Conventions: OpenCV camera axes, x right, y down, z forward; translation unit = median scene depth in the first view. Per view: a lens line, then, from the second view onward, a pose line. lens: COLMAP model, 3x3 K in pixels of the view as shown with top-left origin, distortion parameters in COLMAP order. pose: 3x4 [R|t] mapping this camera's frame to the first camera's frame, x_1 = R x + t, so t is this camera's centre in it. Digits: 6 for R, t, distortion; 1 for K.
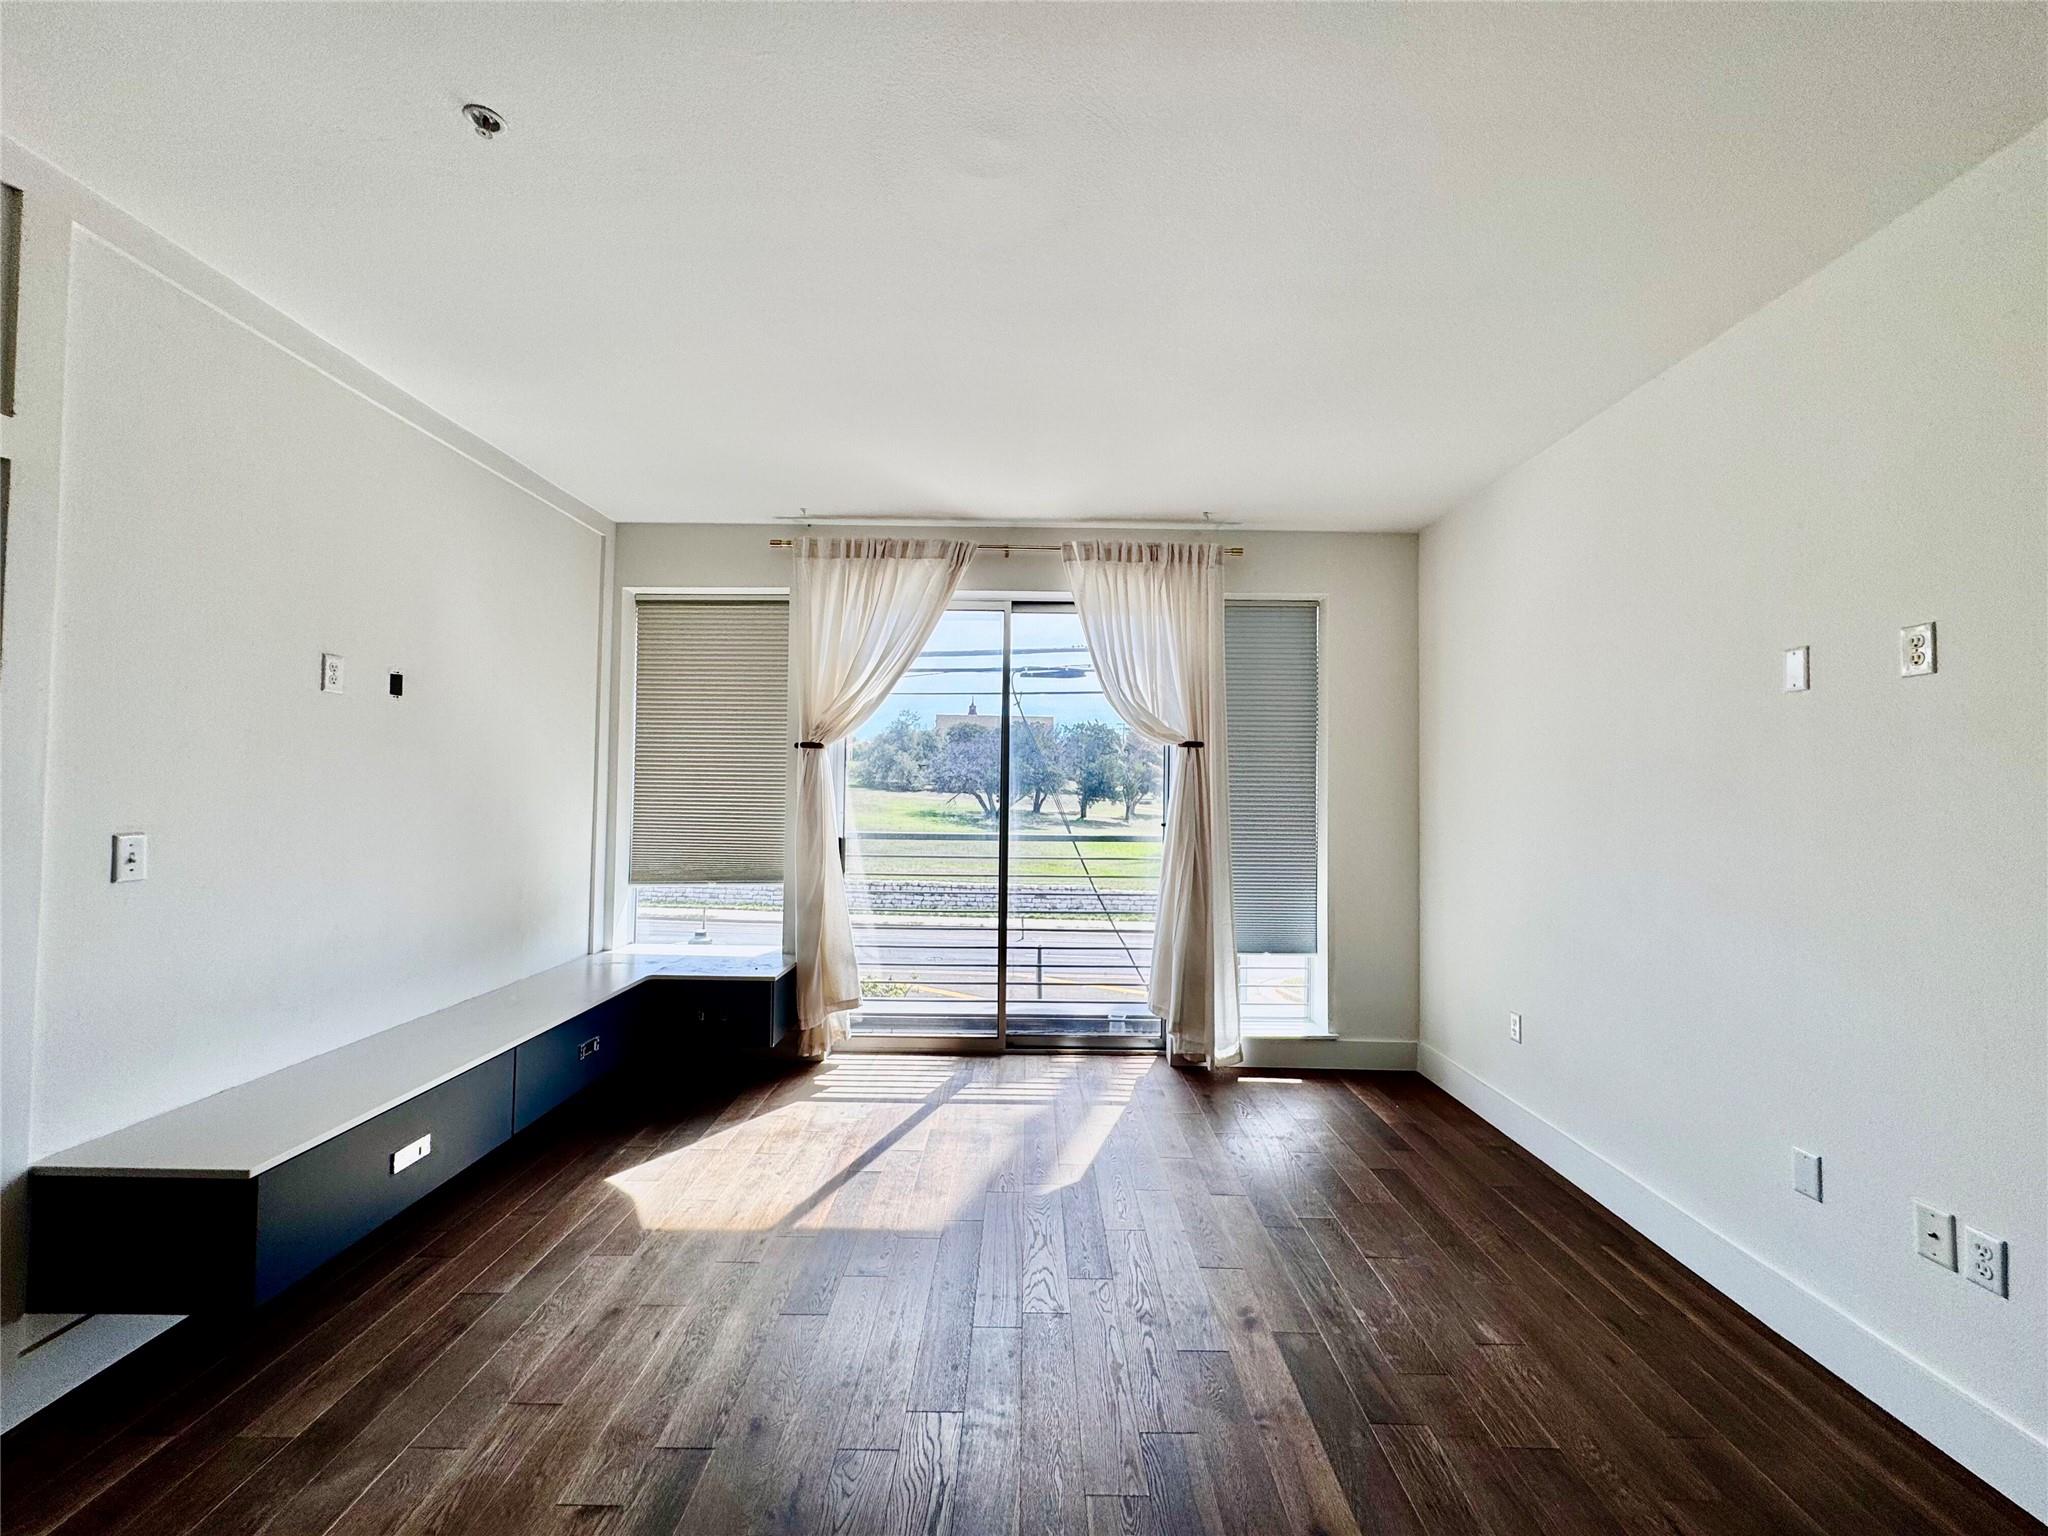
lens RADIAL K [[808.6, 0, 1021.4], [0, 808.6, 769.8], [0, 0, 1]] dist [-0.001778, 0.000678]
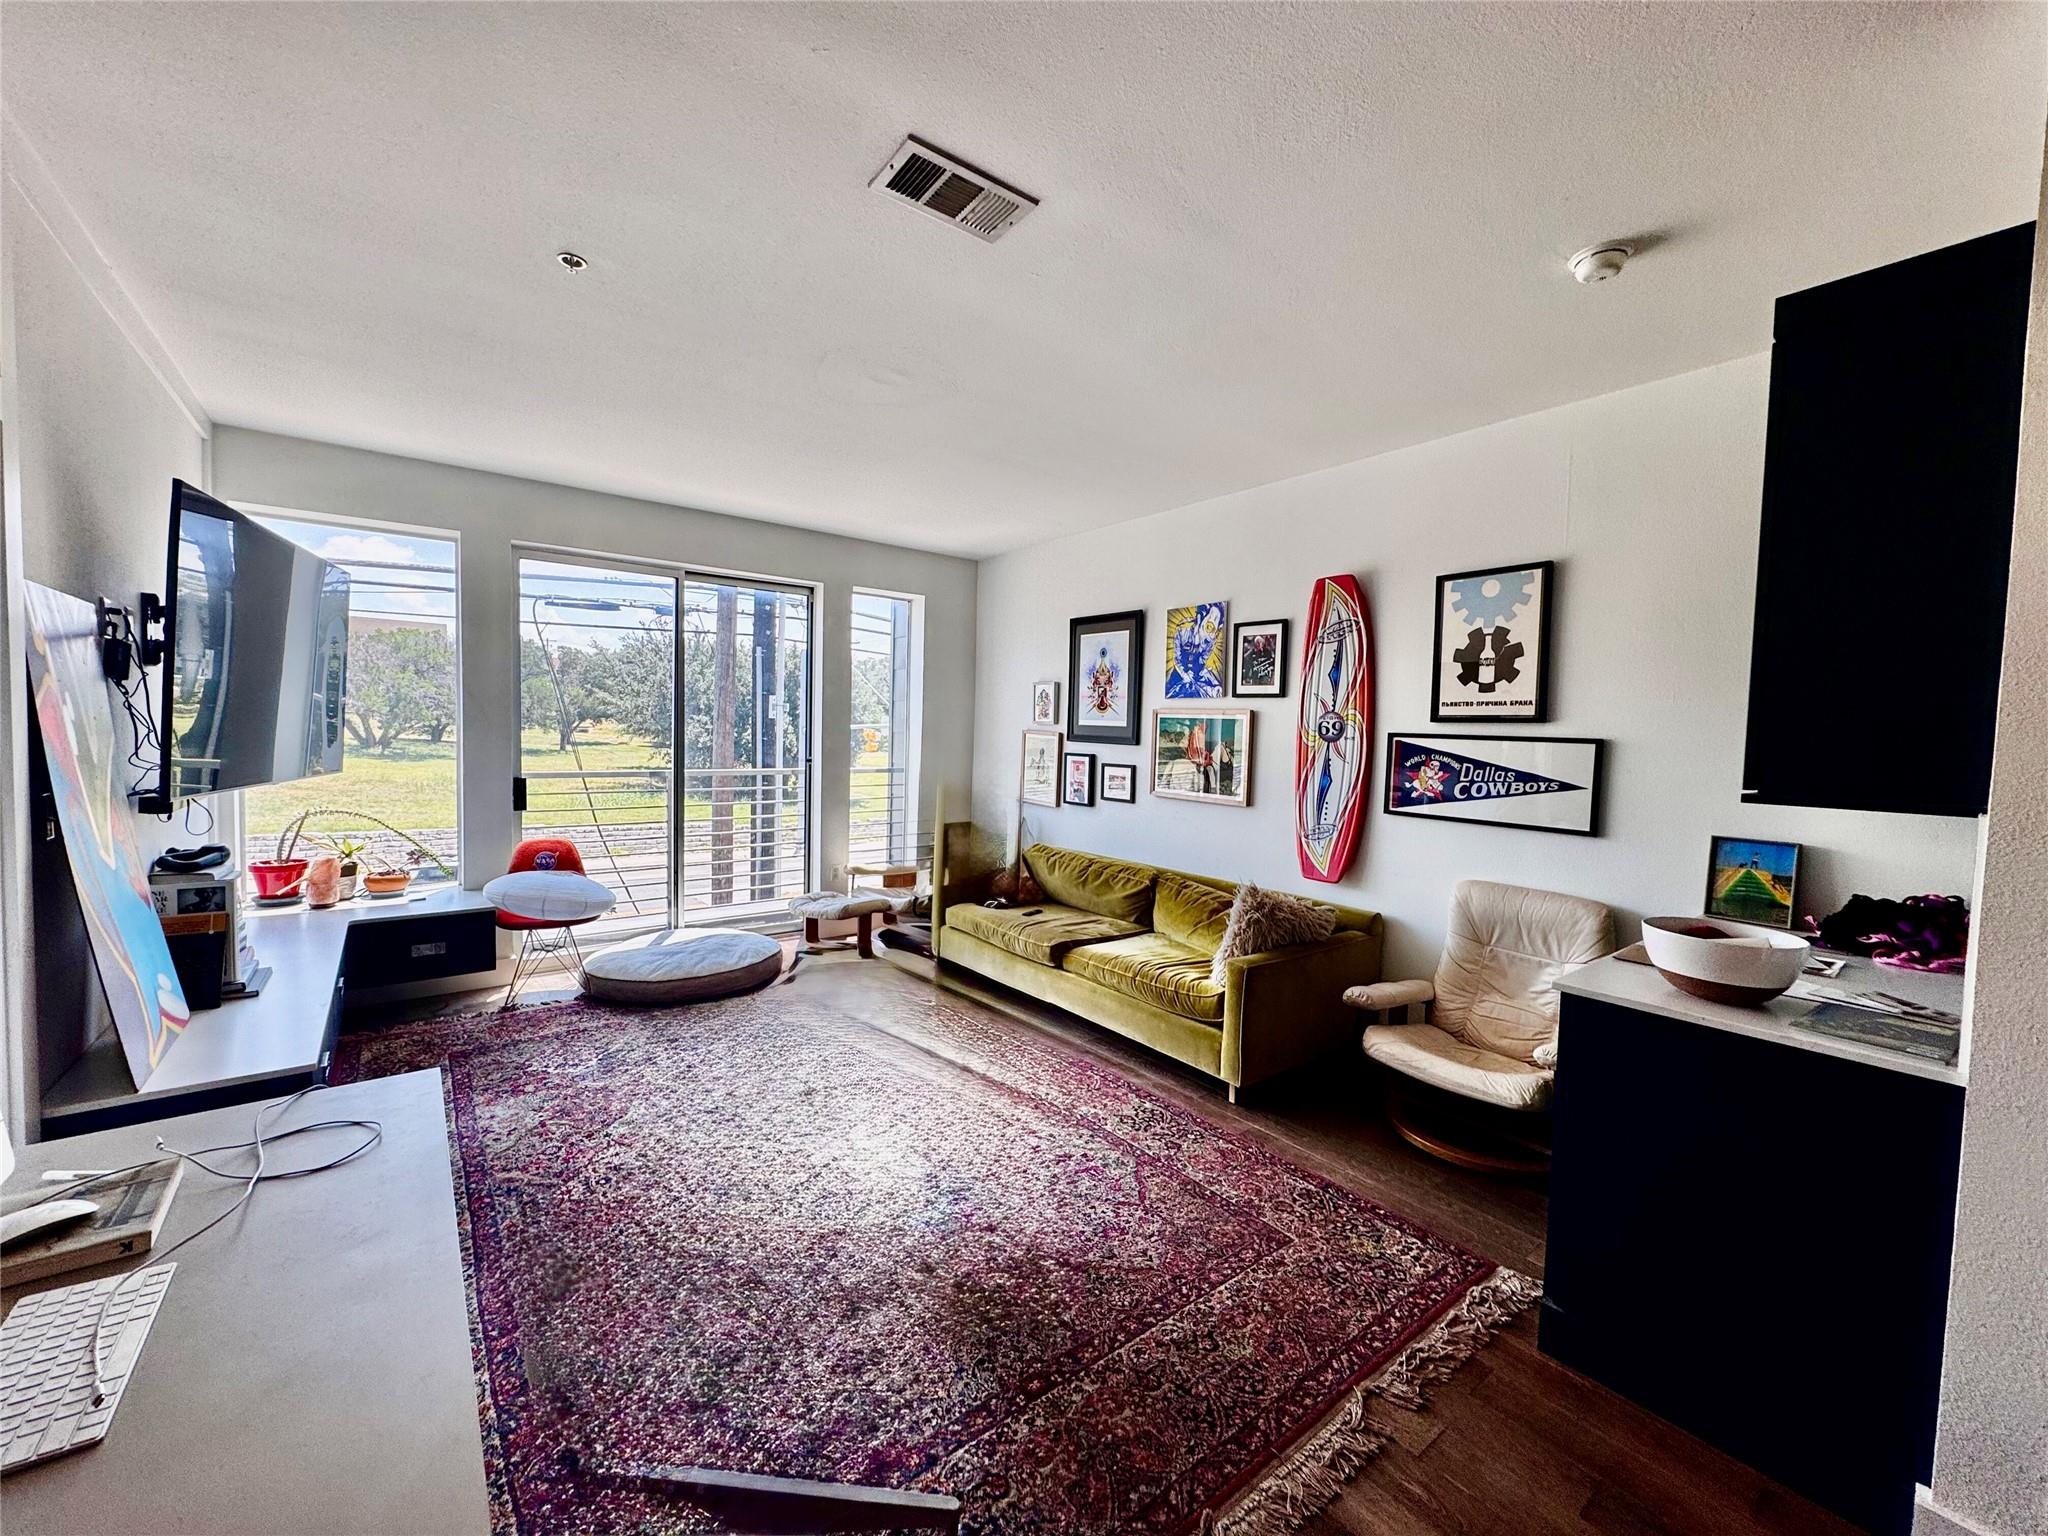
lens RADIAL K [[811.1, 0, 1024.0], [0, 811.1, 769.0], [0, 0, 1]] dist [-0.001321, 0.000708]
pose [[0.789157, -0.024241, 0.613712, -0.369758], [-0.029557, 0.996564, 0.077370, -0.031043], [-0.613479, -0.079197, 0.785729, -0.246736]]
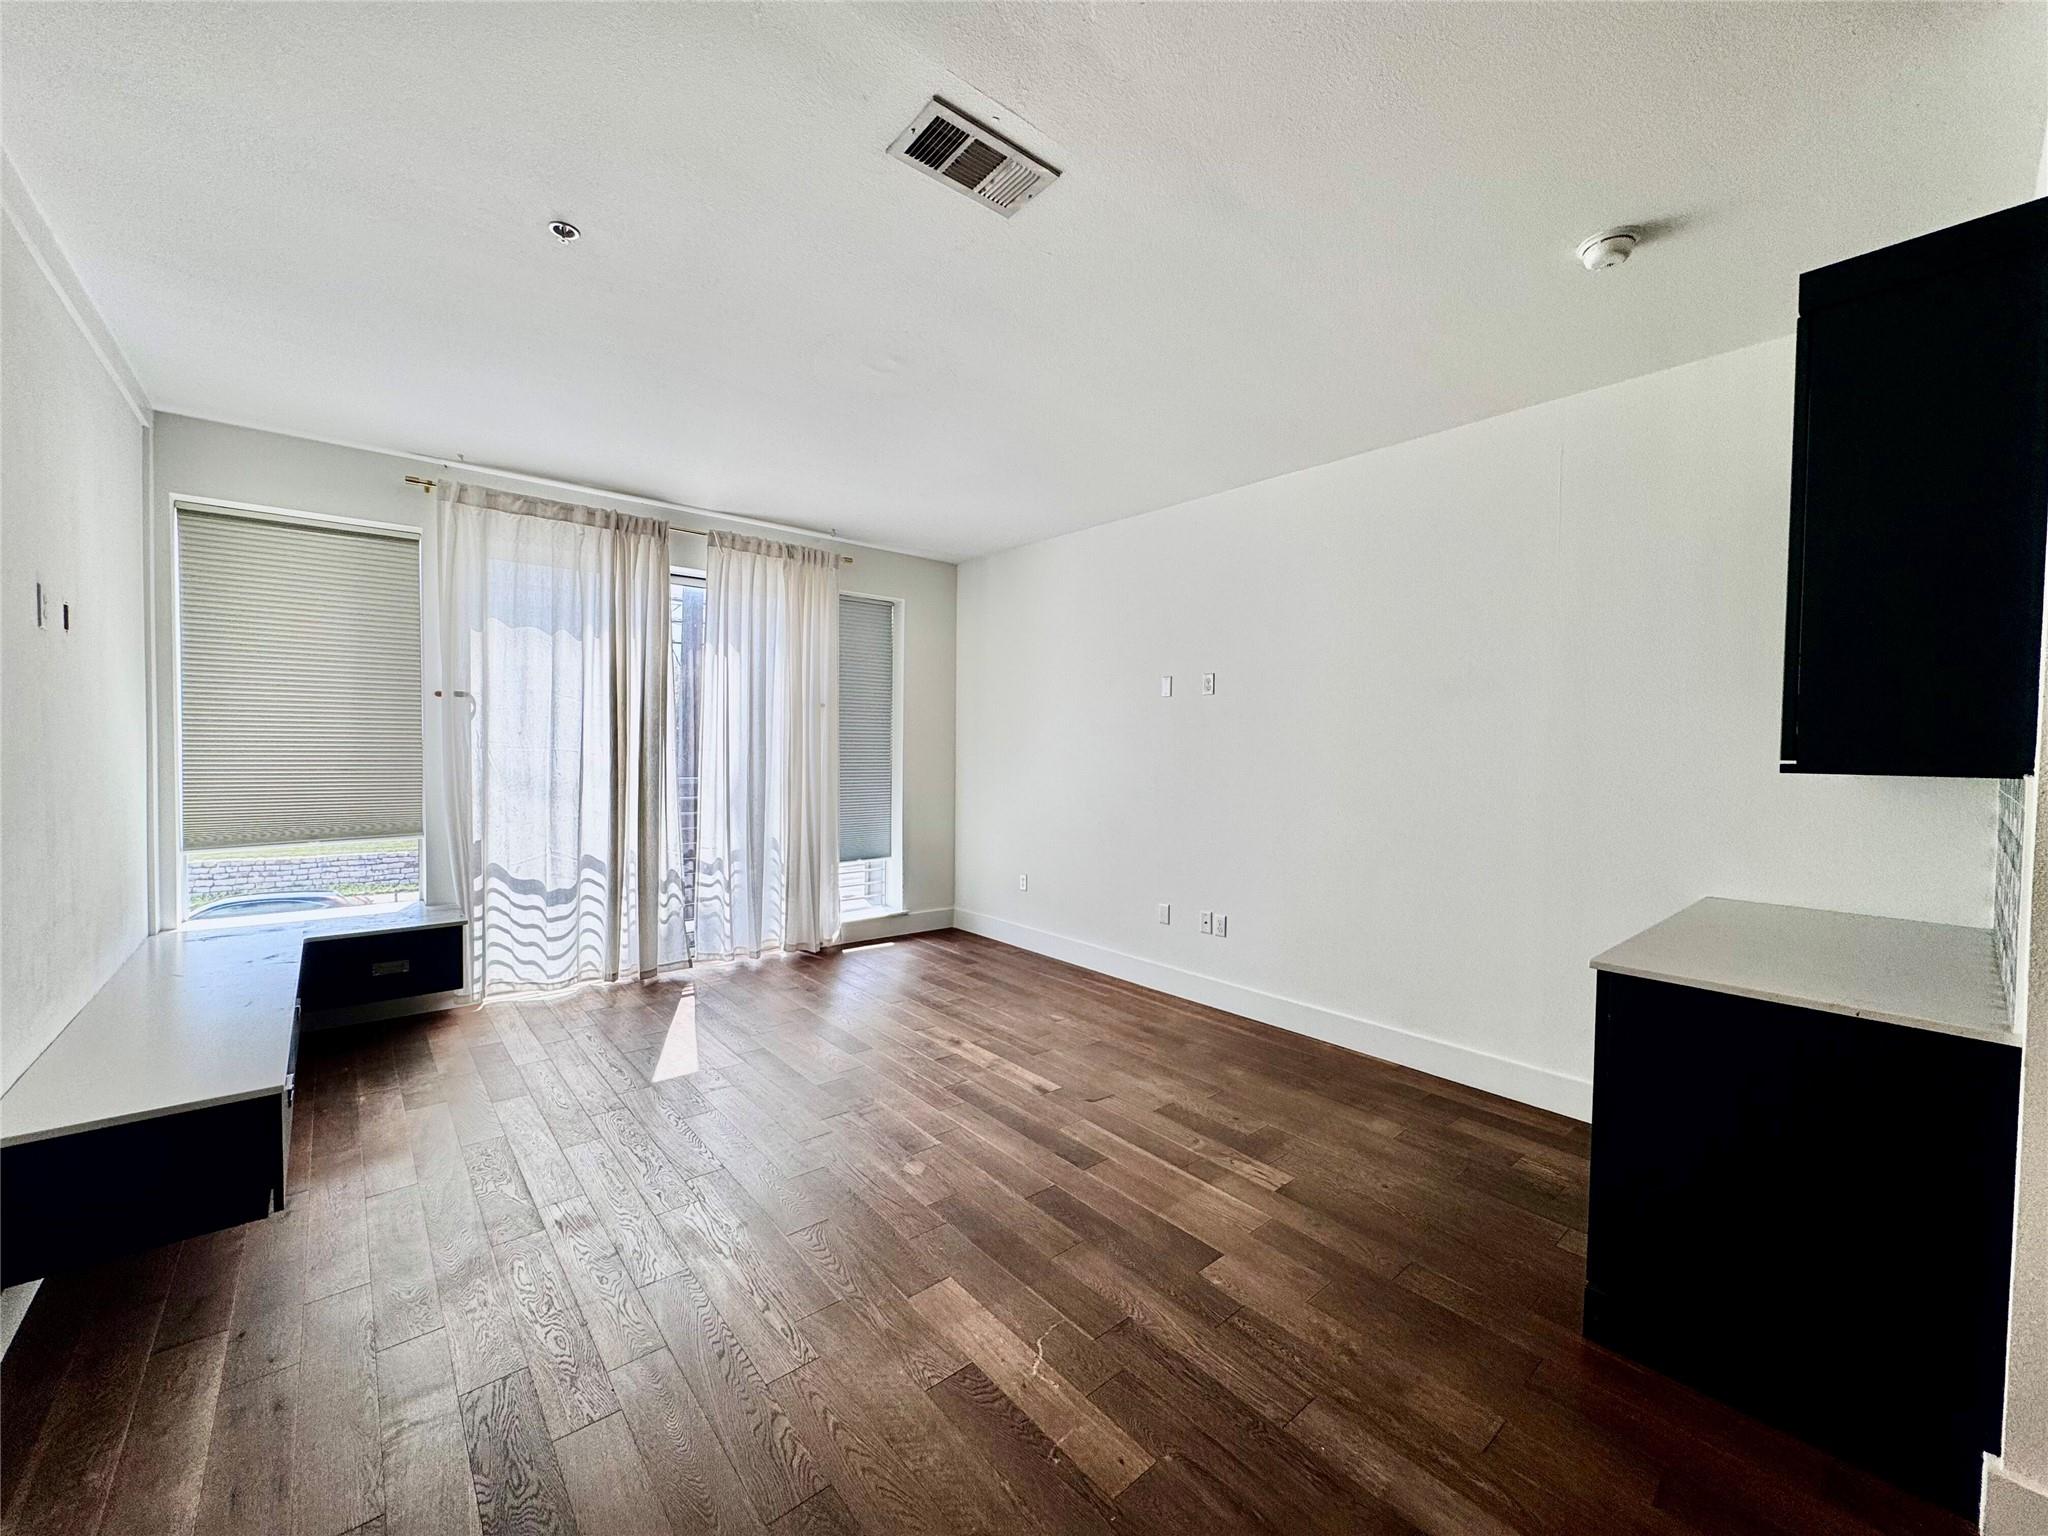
lens RADIAL K [[808.6, 0, 1021.4], [0, 808.6, 769.8], [0, 0, 1]] dist [-0.001778, 0.000678]
pose [[0.758236, -0.022895, 0.651578, -0.390602], [-0.020356, 0.998065, 0.058758, -0.010671], [-0.651662, -0.057816, 0.756303, -0.206799]]
